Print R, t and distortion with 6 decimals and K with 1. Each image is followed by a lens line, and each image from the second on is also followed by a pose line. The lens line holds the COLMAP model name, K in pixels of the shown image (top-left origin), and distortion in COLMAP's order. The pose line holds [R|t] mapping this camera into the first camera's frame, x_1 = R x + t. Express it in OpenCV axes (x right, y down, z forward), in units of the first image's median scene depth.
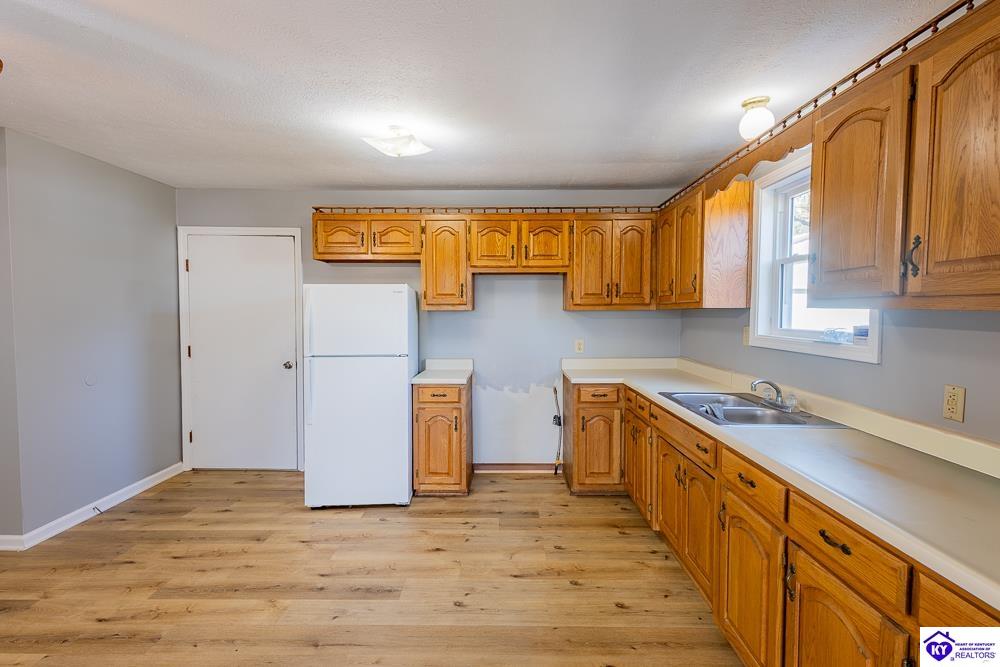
lens RADIAL K [[468.3, 0, 501.3], [0, 468.3, 331.6], [0, 0, 1]] dist [0.012508, -0.000327]
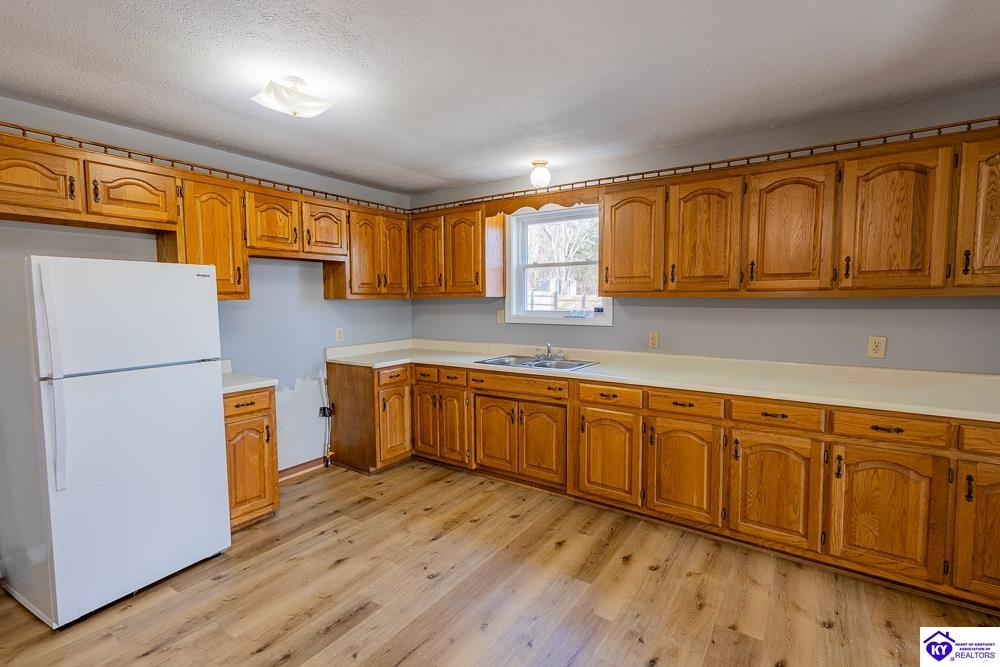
lens RADIAL K [[459.0, 0, 501.8], [0, 459.0, 330.7], [0, 0, 1]] dist [0.009756, 0.000047]
pose [[0.554457, -0.061022, 0.829972, -0.557049], [0.042848, 0.998079, 0.044757, -0.008808], [-0.831109, 0.010747, 0.556006, 0.191821]]
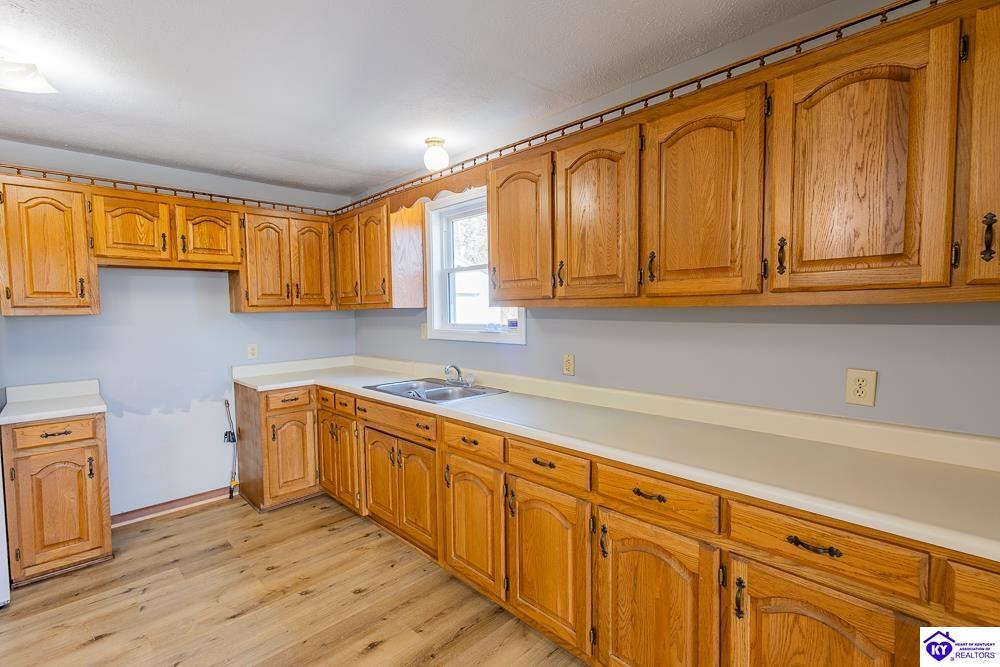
lens RADIAL K [[461.8, 0, 499.4], [0, 461.8, 332.2], [0, 0, 1]] dist [0.014340, -0.001527]
pose [[0.712371, -0.046766, 0.700243, -0.148222], [0.046920, 0.998719, 0.018967, -0.000962], [-0.700233, 0.019344, 0.713652, 0.017667]]
